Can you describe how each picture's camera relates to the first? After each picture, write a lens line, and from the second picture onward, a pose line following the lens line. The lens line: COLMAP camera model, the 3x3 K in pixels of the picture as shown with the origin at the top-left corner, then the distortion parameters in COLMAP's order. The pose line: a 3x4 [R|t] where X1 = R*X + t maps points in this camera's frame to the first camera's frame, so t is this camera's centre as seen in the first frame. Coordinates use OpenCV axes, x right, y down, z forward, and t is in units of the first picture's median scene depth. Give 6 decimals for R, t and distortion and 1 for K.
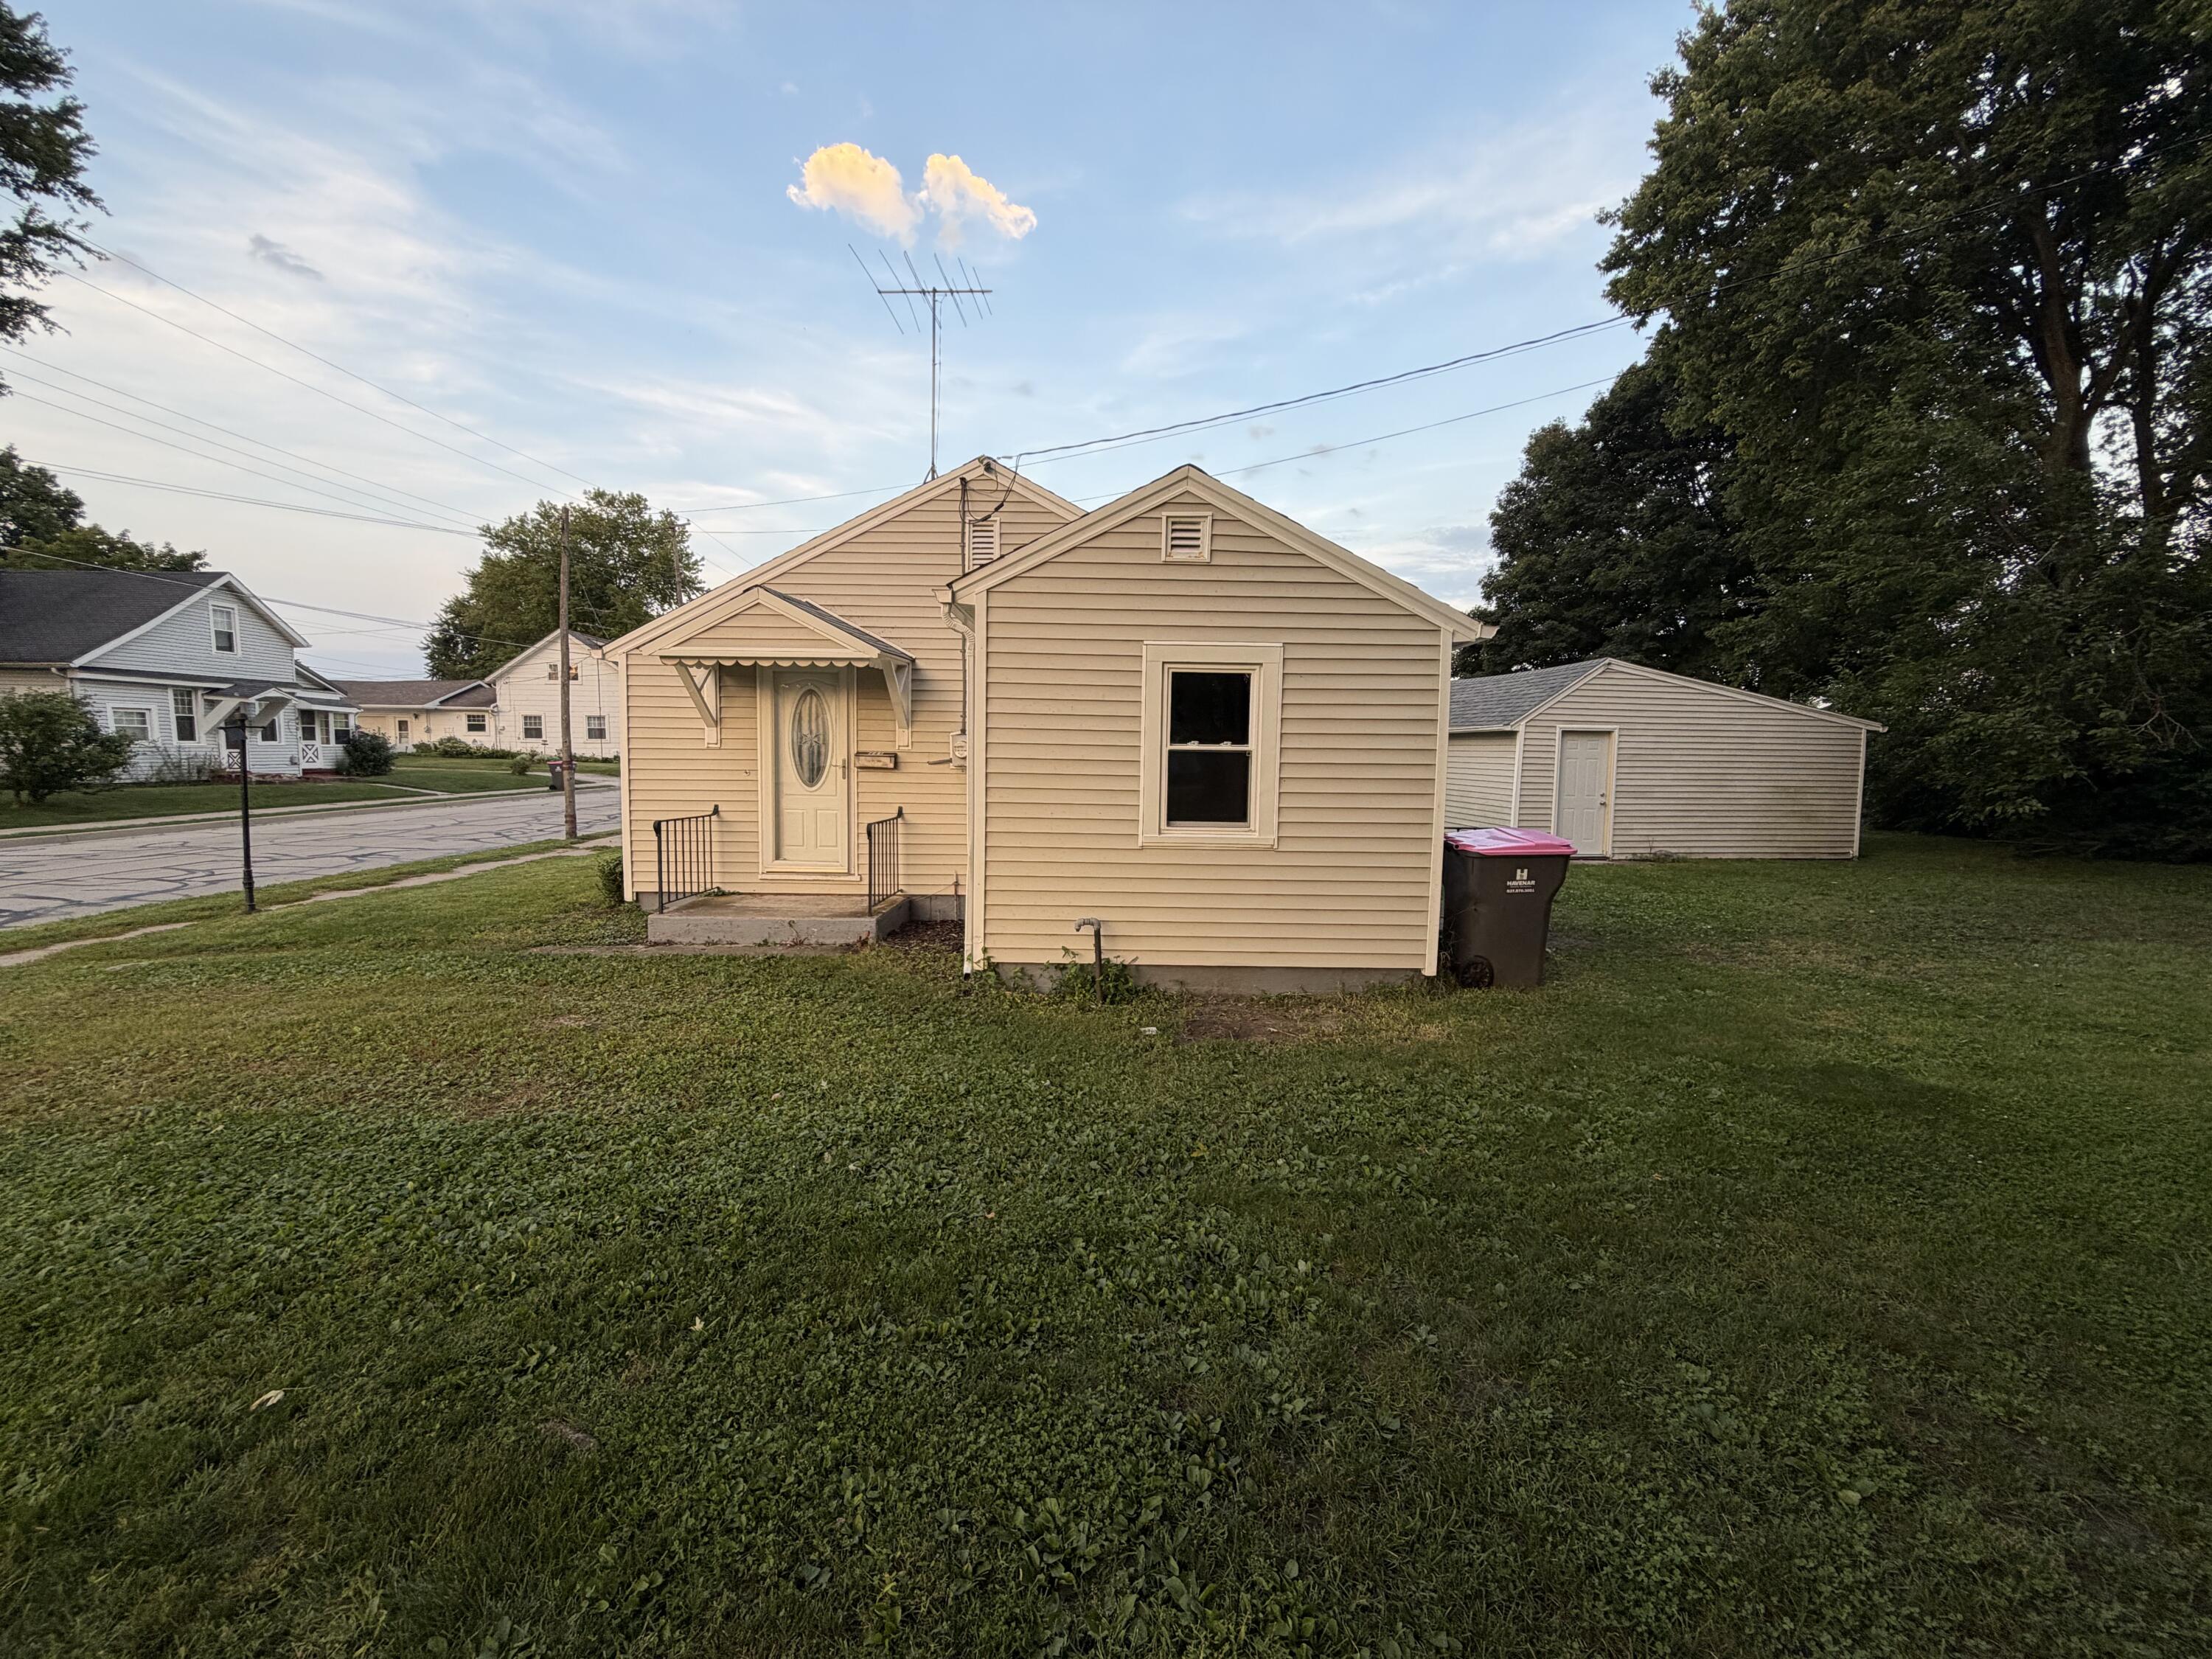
lens RADIAL K [[882.6, 0, 1106.0], [0, 882.6, 832.9], [0, 0, 1]] dist [-0.000239, -0.001575]
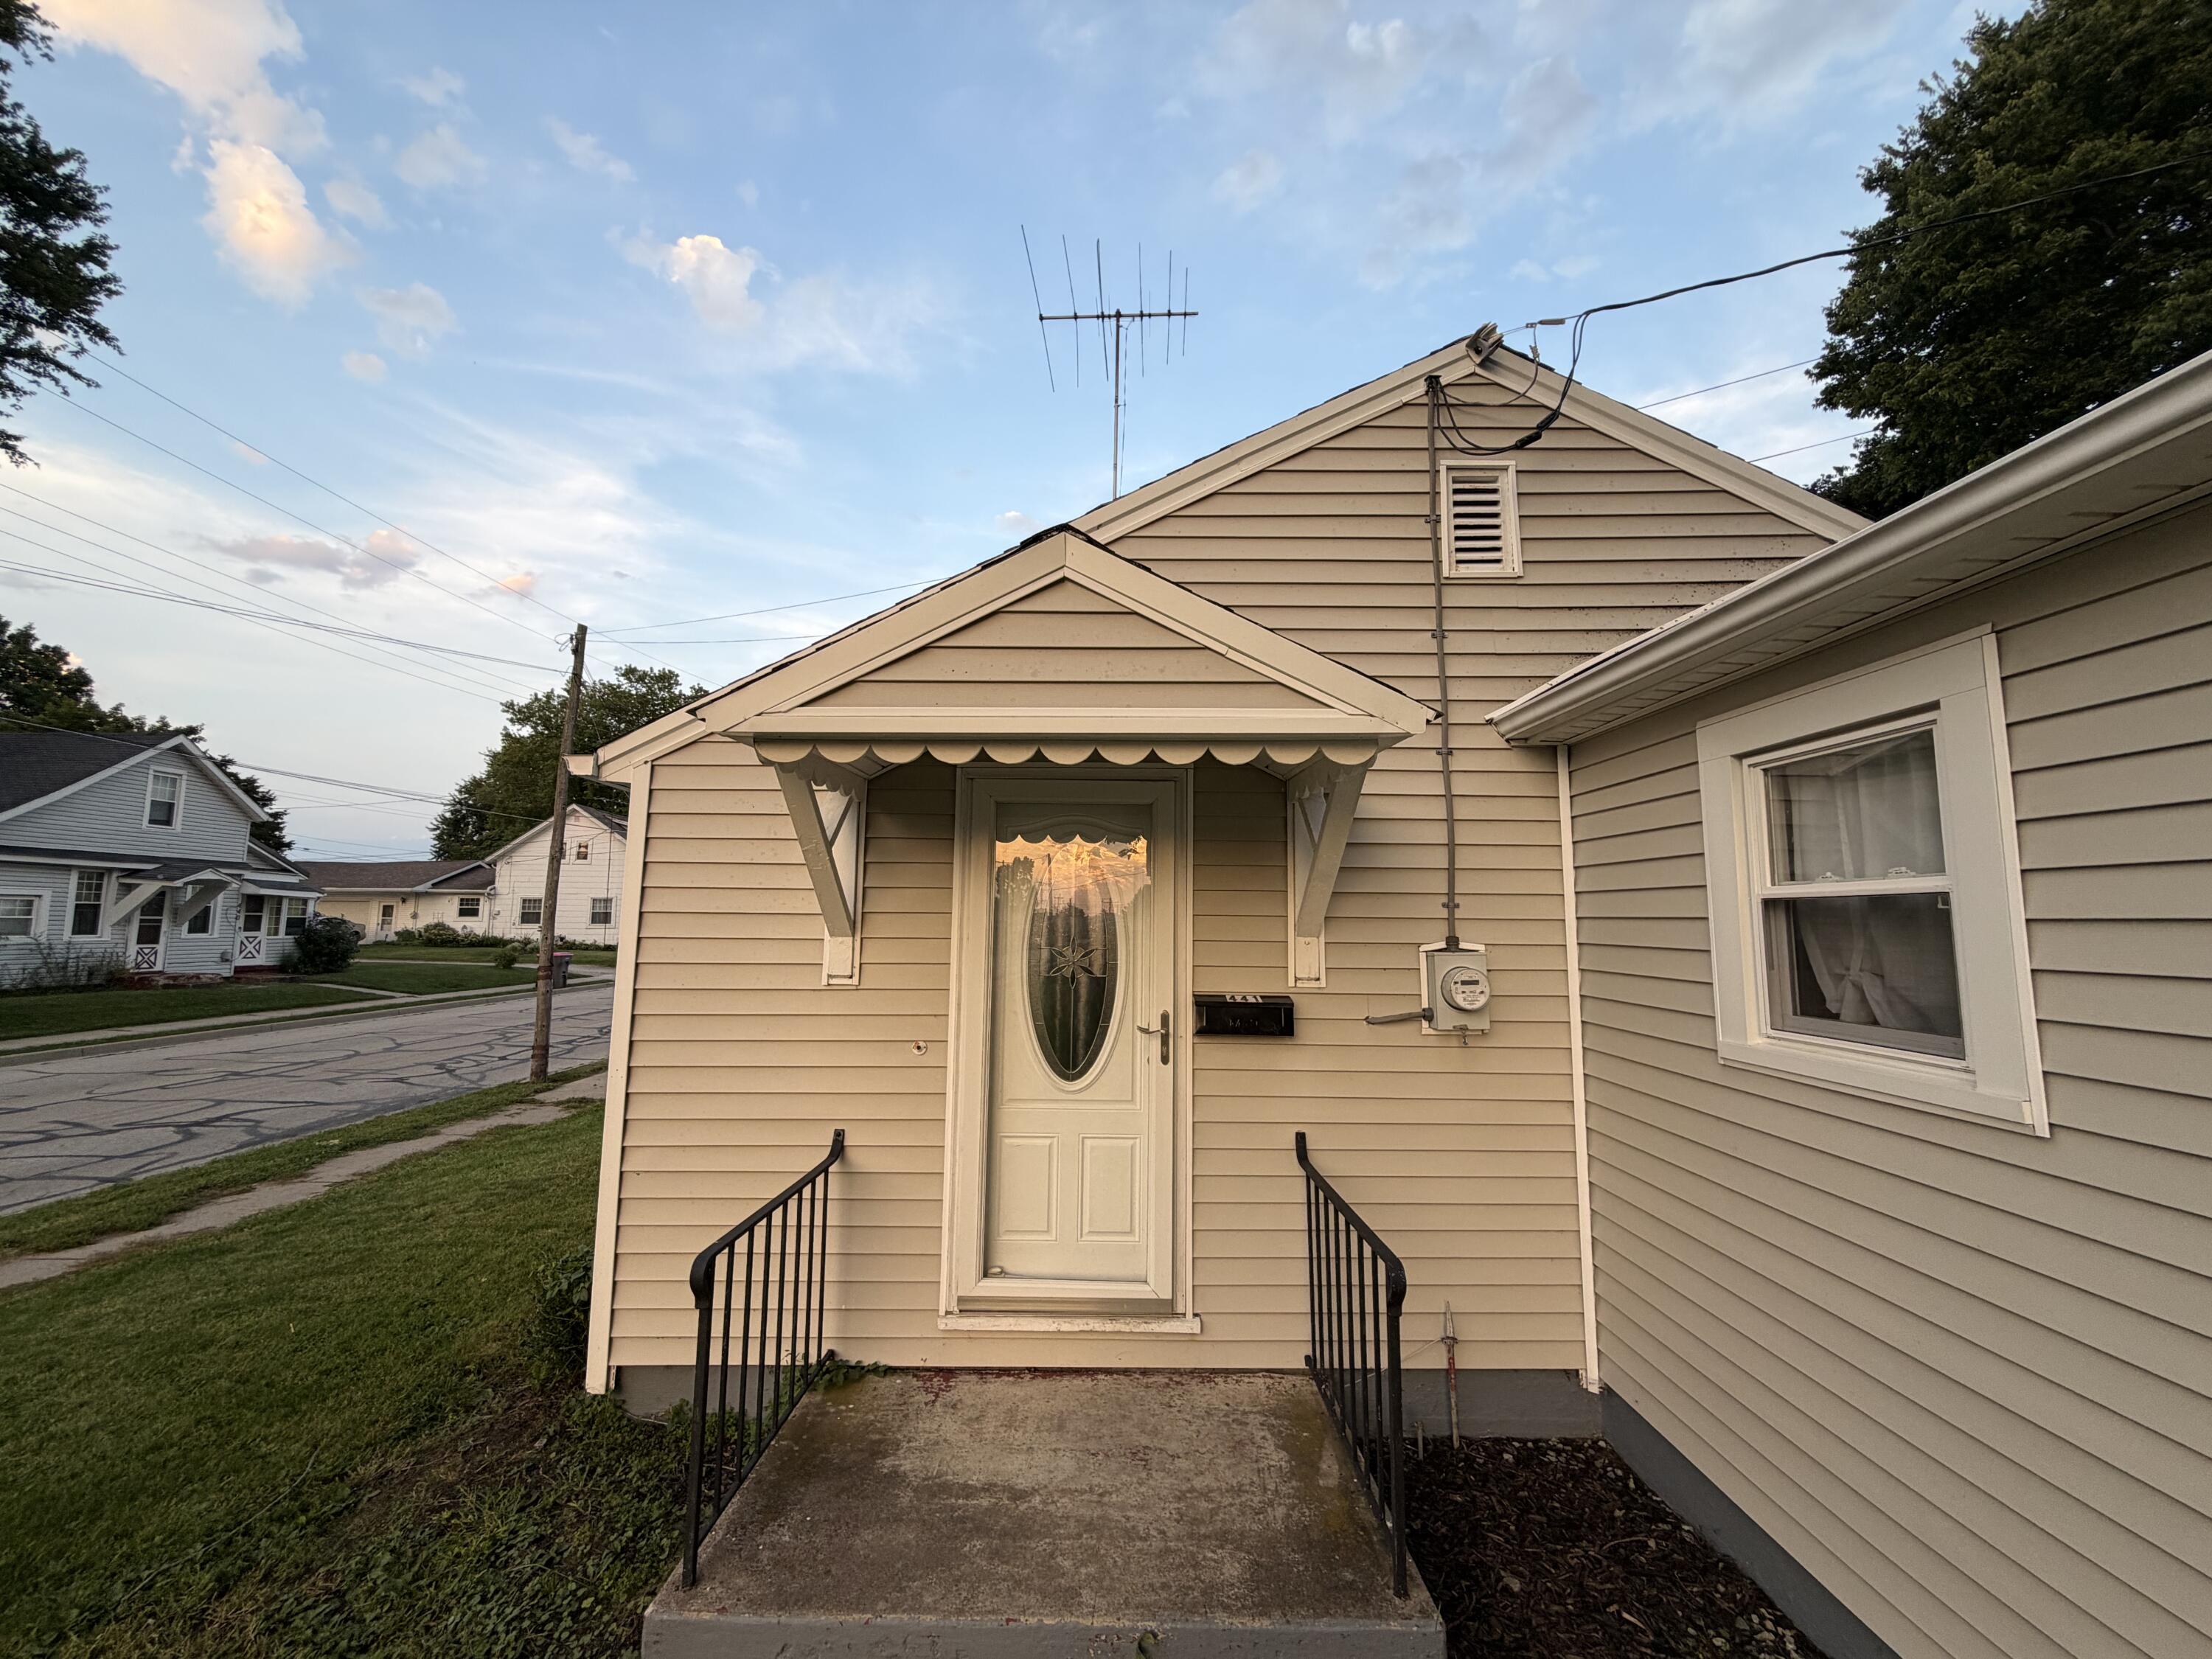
lens RADIAL K [[882.6, 0, 1104.2], [0, 882.6, 830.4], [0, 0, 1]] dist [-0.000239, -0.001575]
pose [[0.999938, -0.008935, -0.006696, -0.107253], [0.007406, 0.979530, -0.201163, -0.028328], [0.008357, 0.201101, 0.979535, 0.196443]]
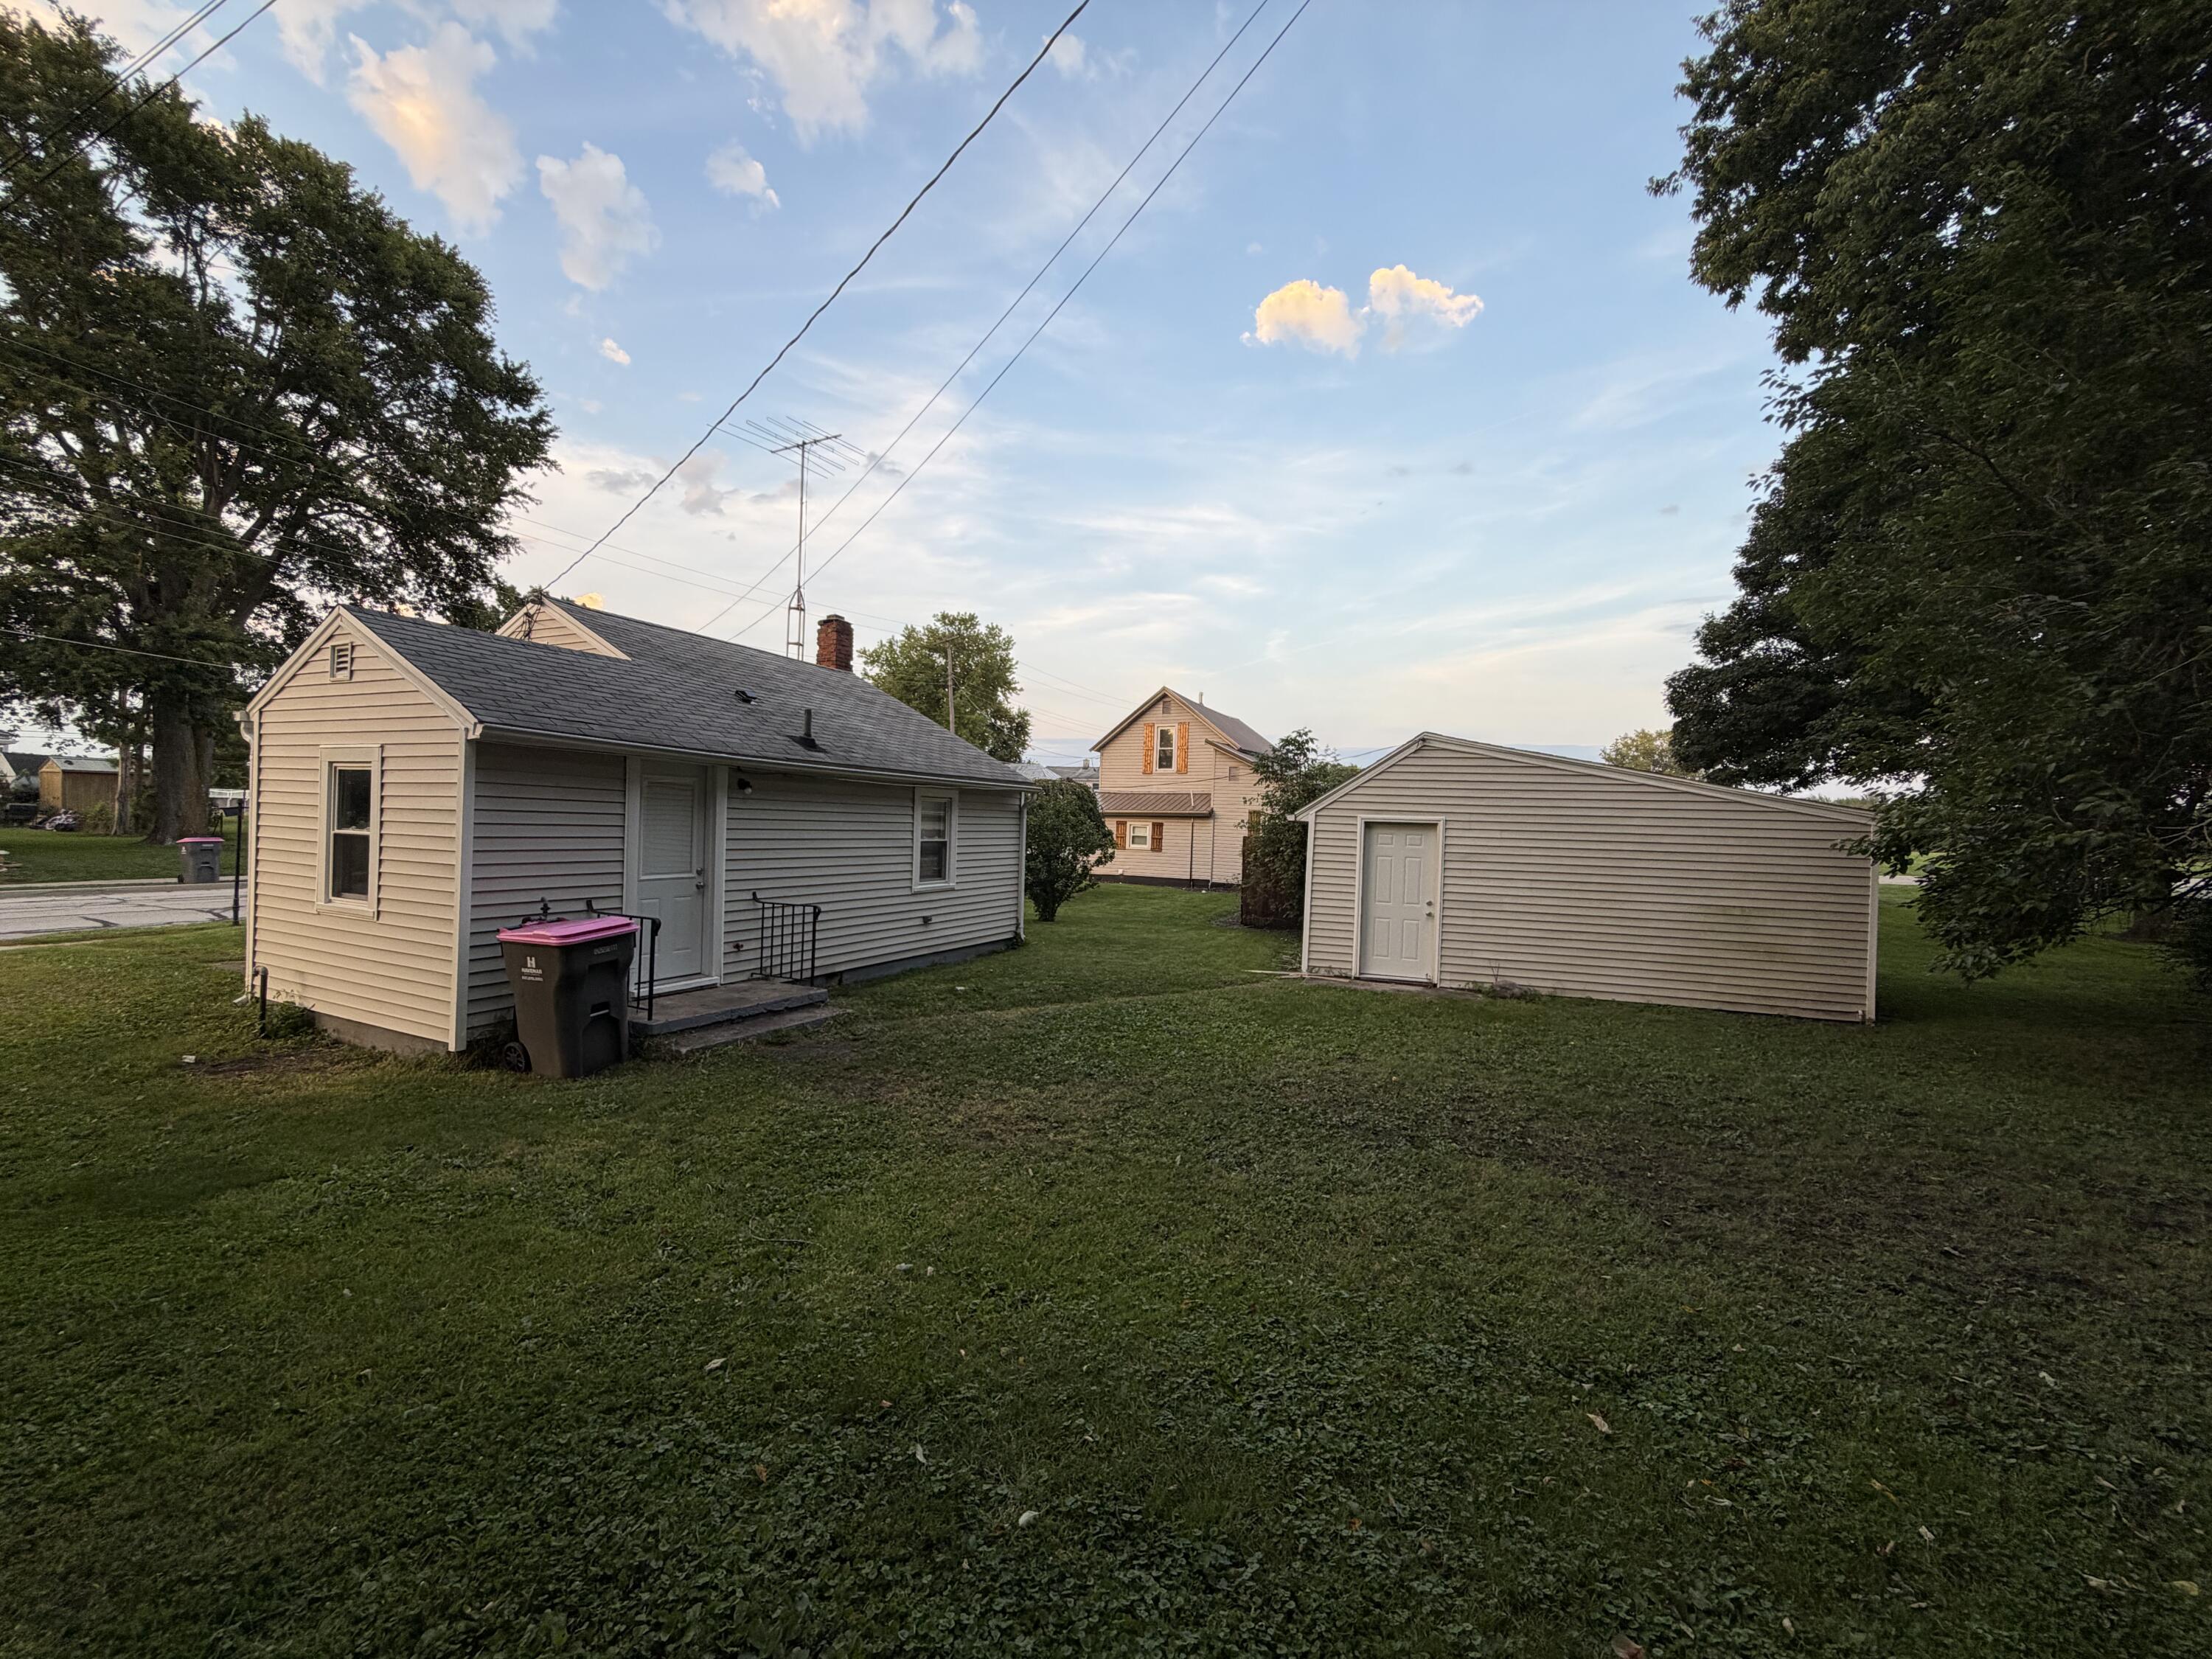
lens RADIAL K [[882.6, 0, 1106.9], [0, 882.6, 828.0], [0, 0, 1]] dist [-0.000239, -0.001575]
pose [[0.896037, 0.017817, -0.443622, 0.374204], [-0.060696, 0.994729, -0.082646, -0.015562], [0.439811, 0.100980, 0.892395, 0.093091]]
